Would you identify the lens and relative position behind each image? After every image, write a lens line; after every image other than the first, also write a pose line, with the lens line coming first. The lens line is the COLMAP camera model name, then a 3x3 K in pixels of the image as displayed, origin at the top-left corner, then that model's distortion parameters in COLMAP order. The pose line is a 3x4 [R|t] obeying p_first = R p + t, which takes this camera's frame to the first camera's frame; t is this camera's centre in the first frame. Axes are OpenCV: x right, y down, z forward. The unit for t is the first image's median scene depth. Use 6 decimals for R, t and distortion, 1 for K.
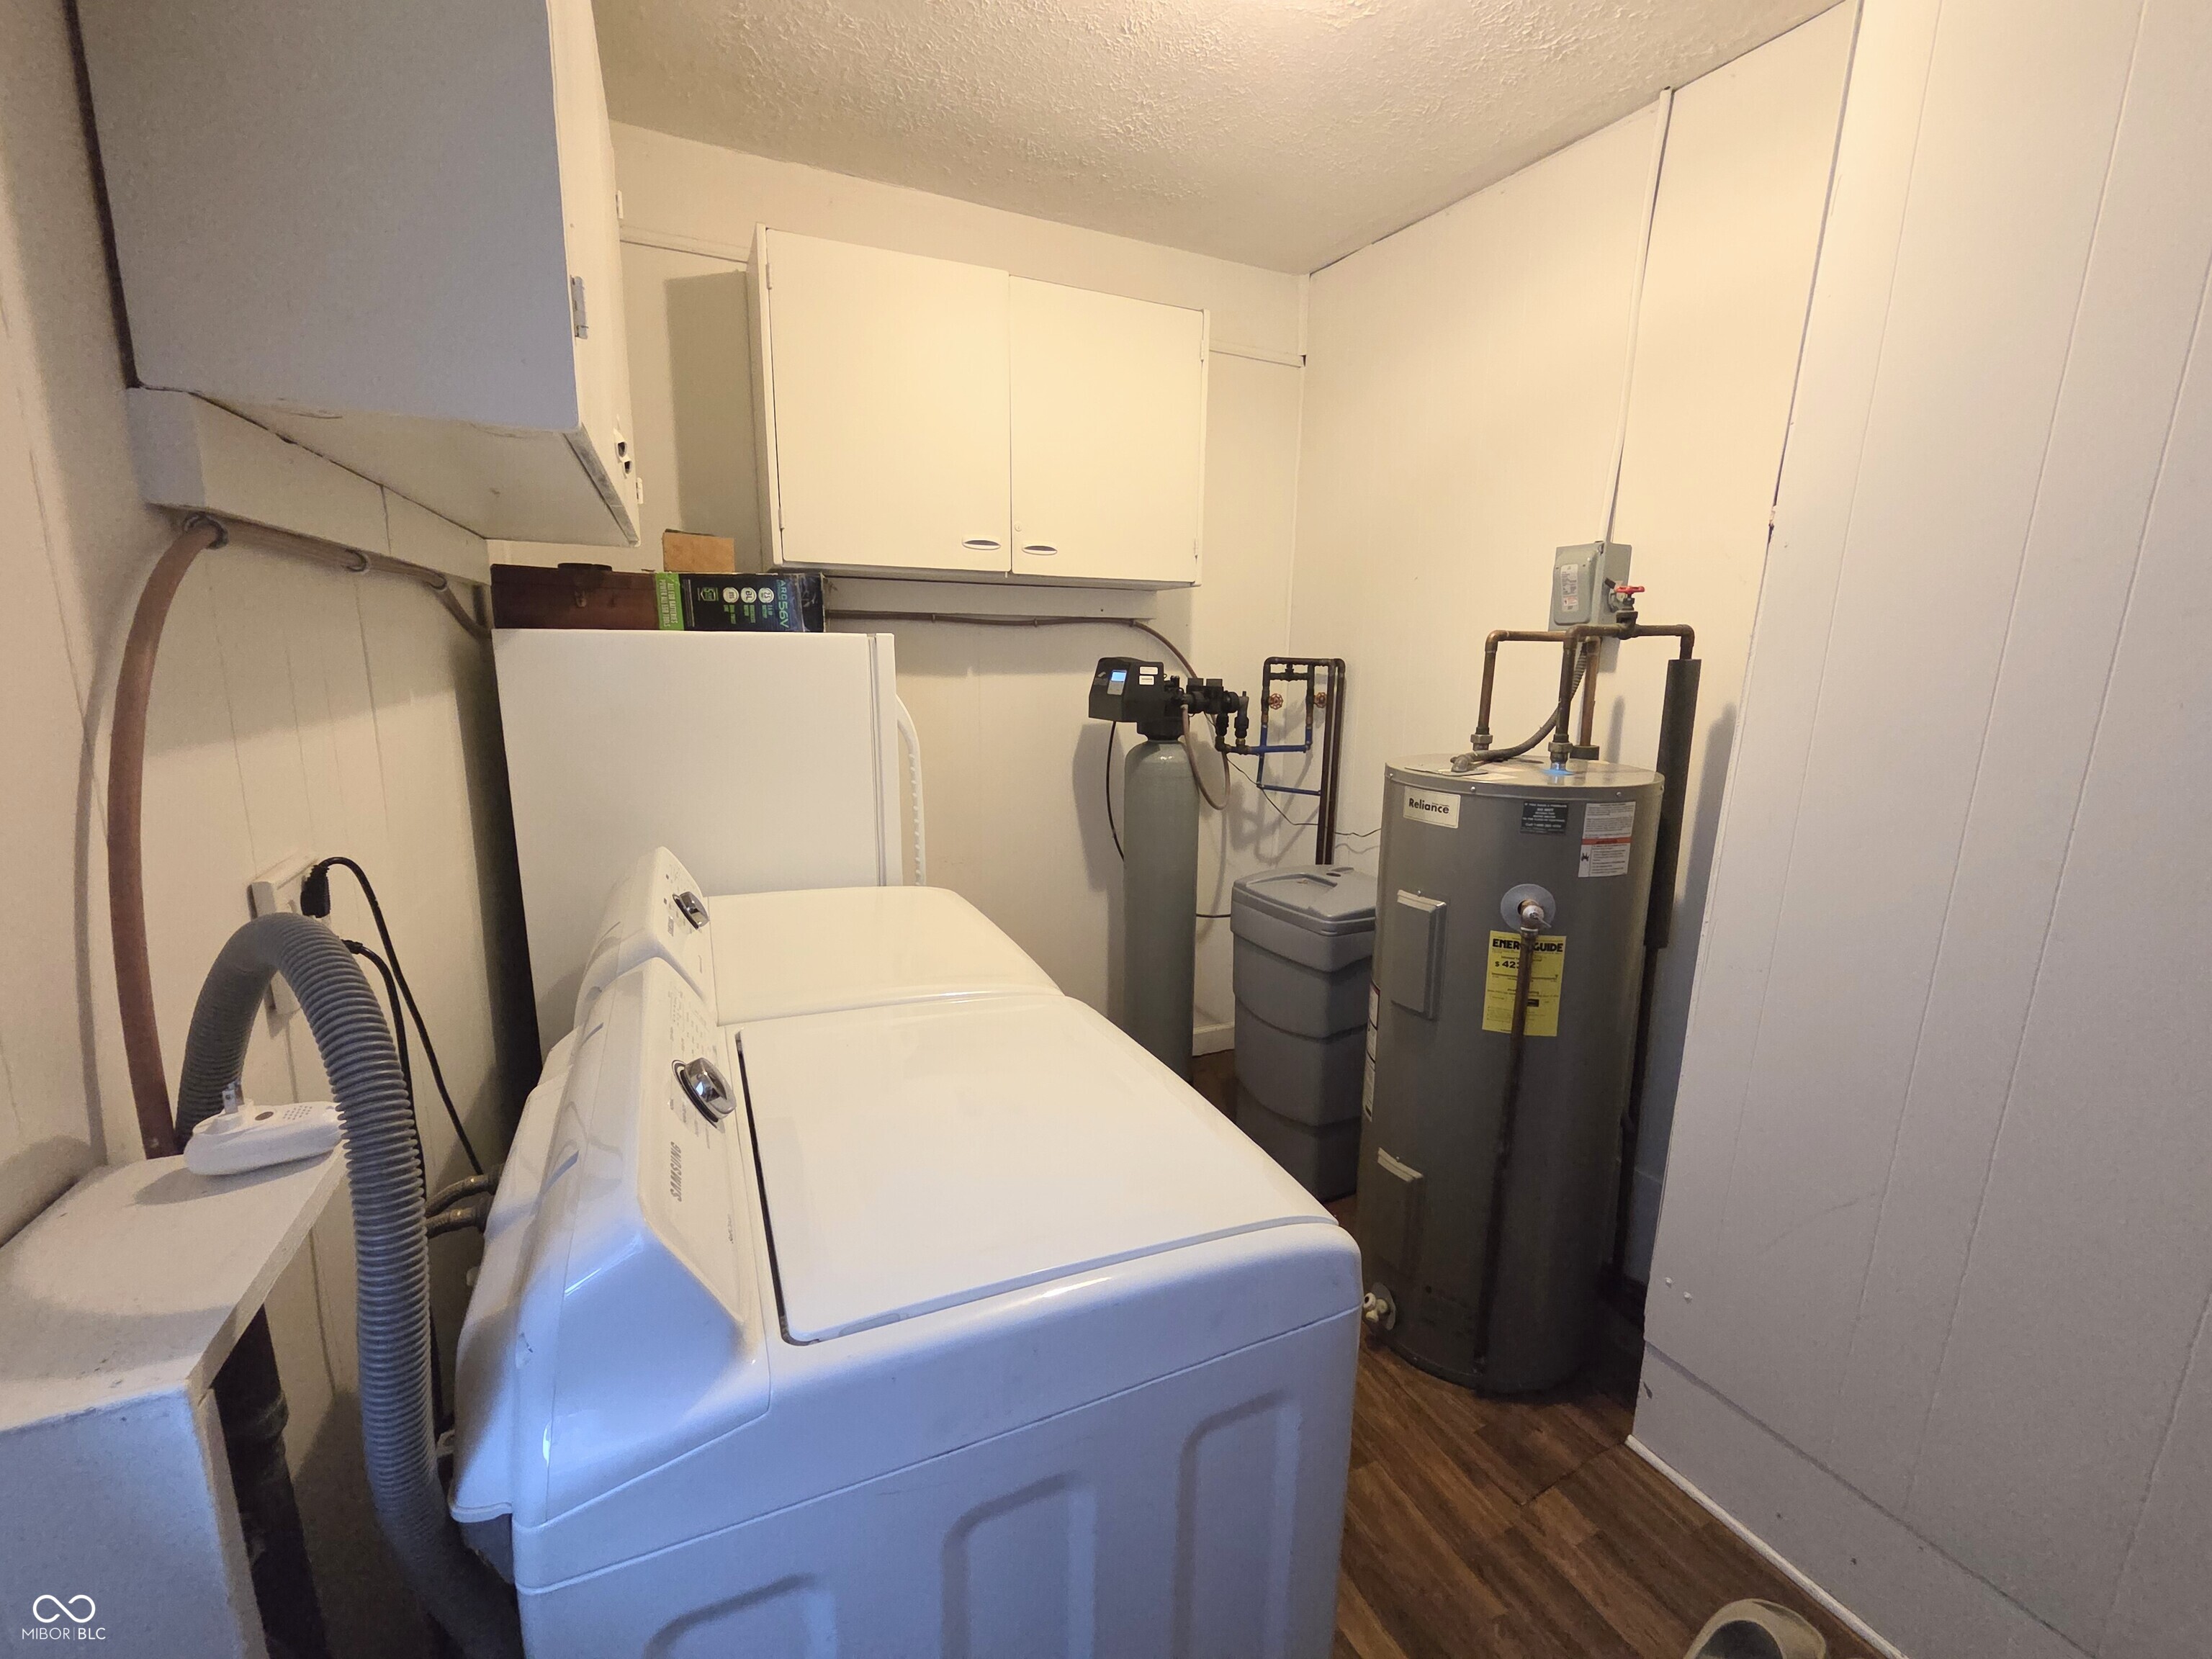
lens RADIAL K [[910.8, 0, 1096.7], [0, 910.8, 826.5], [0, 0, 1]] dist [0.000188, -0.000691]
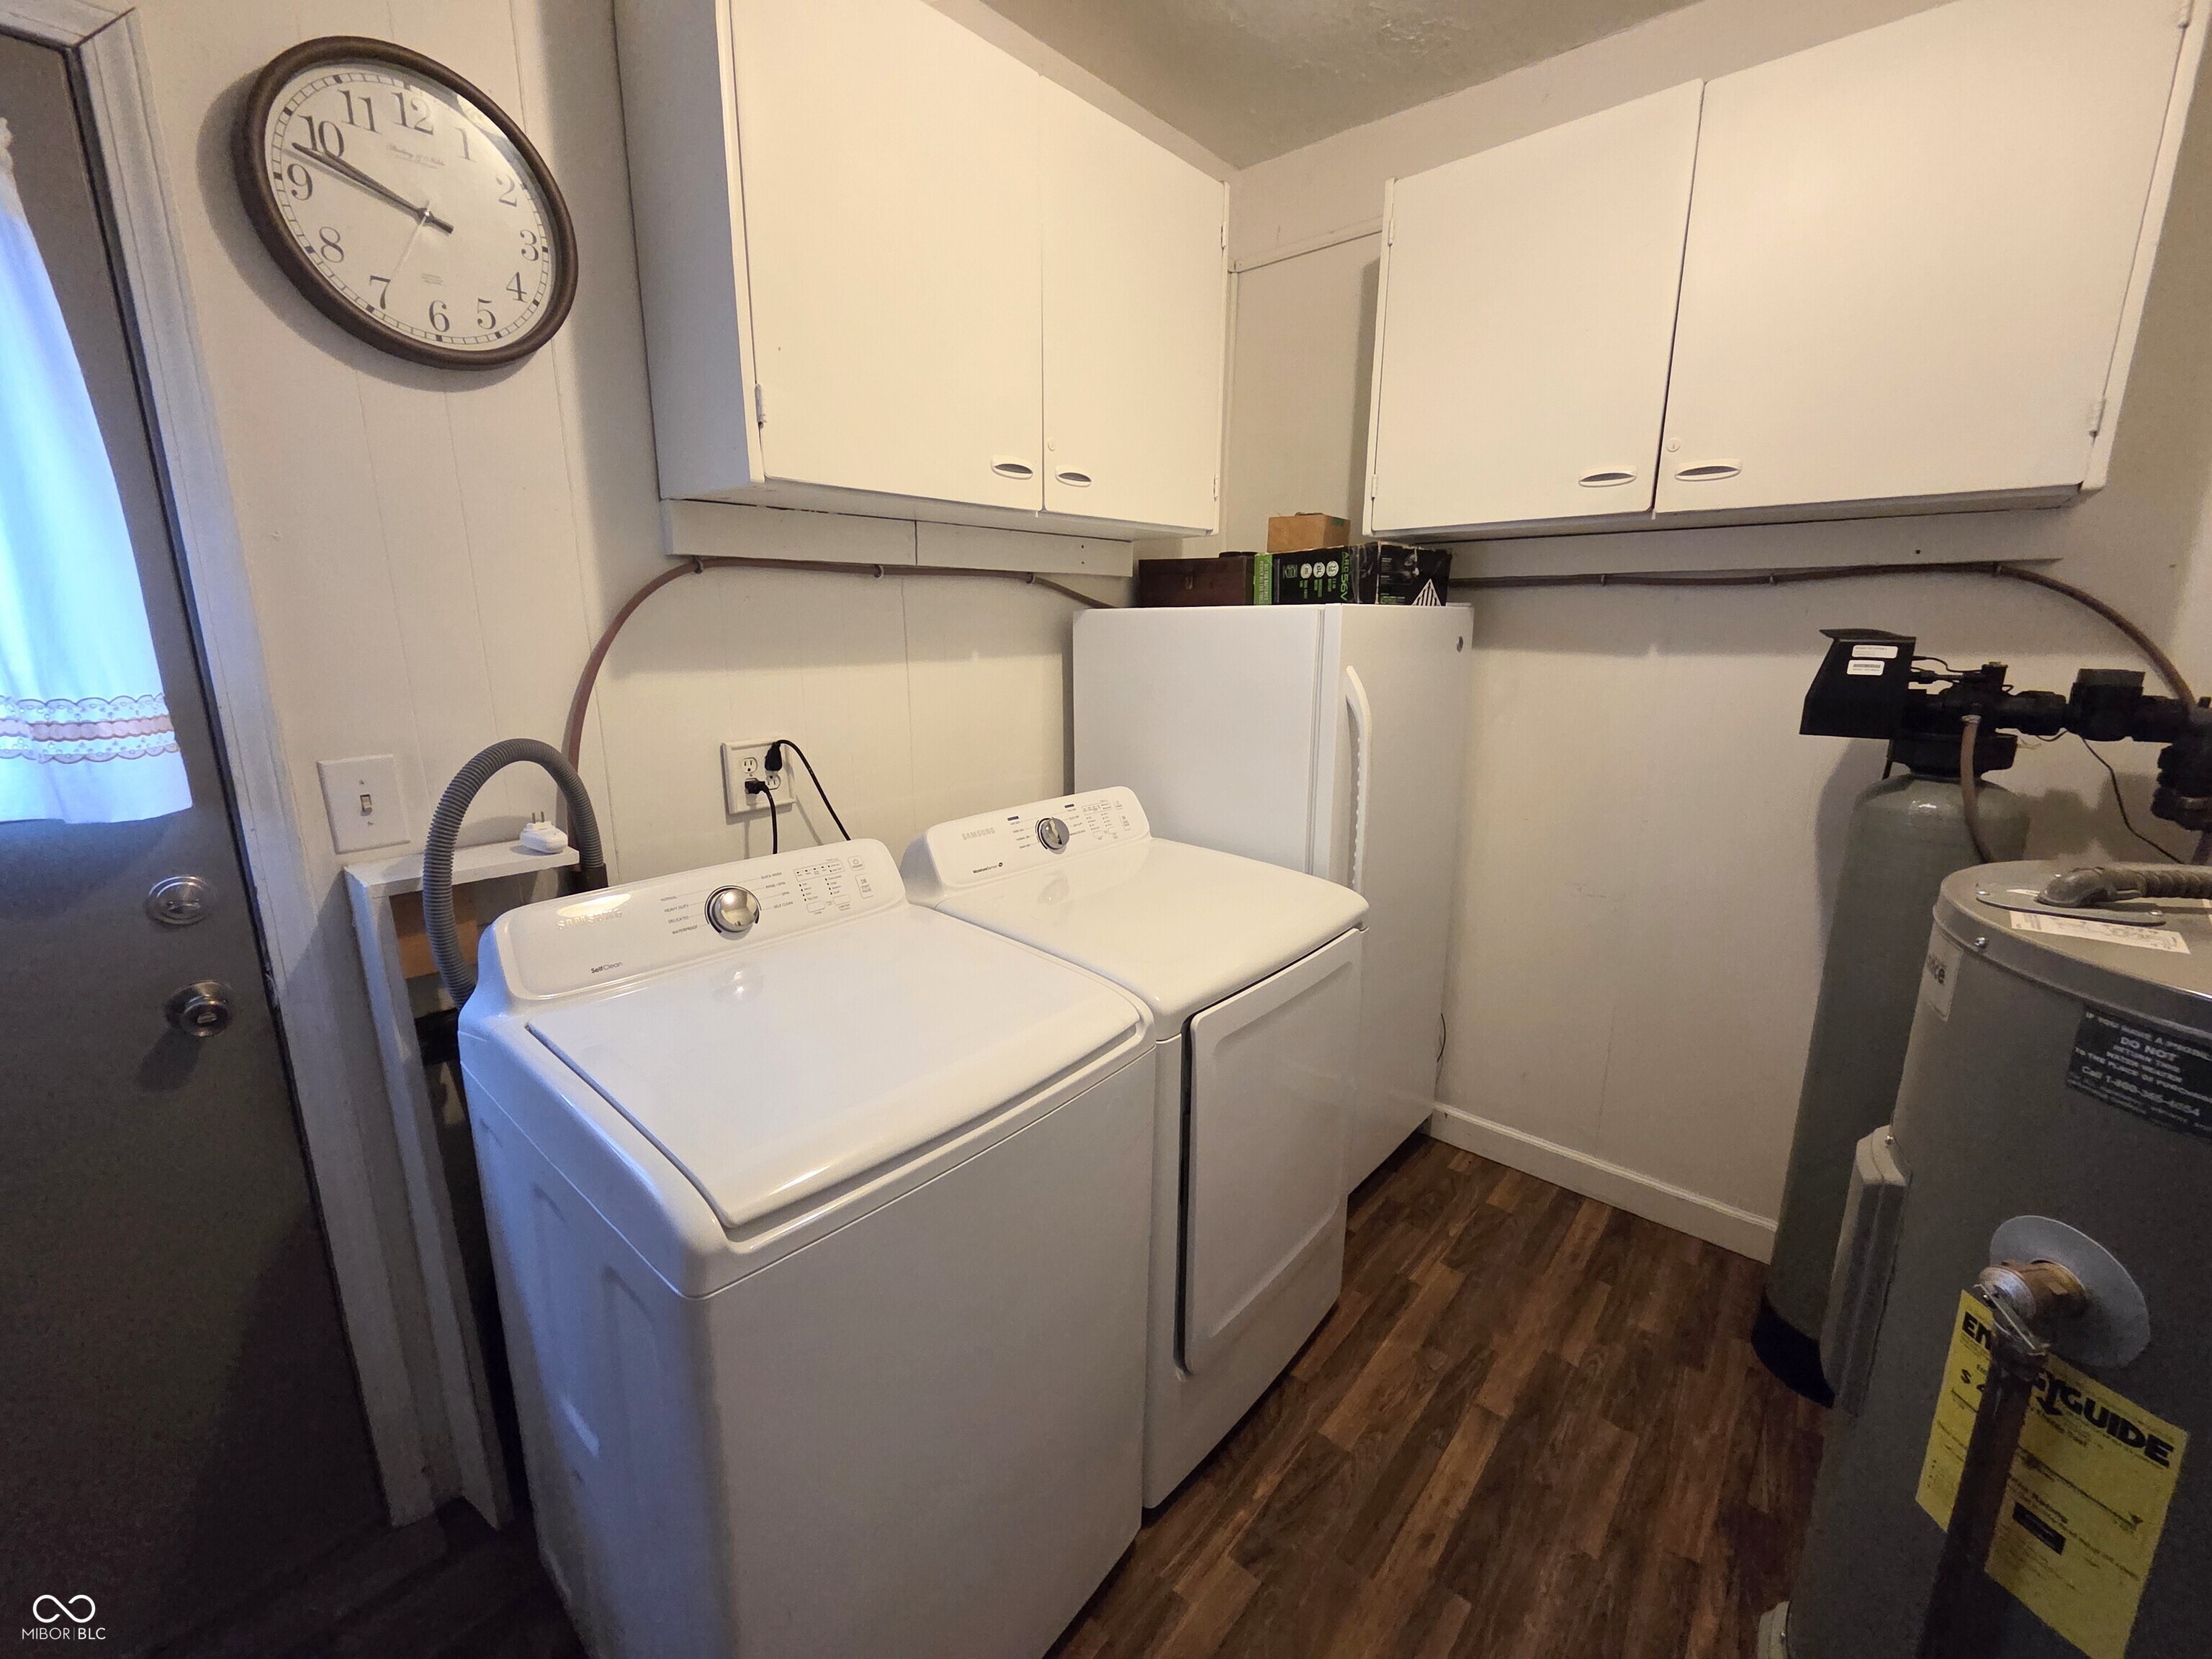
lens RADIAL K [[910.8, 0, 1096.7], [0, 910.8, 826.5], [0, 0, 1]] dist [0.000188, -0.000691]
pose [[0.406129, 0.187495, -0.894374, 0.484825], [-0.168166, 0.977344, 0.128525, -0.061657], [0.898209, 0.098205, 0.428458, 0.365878]]
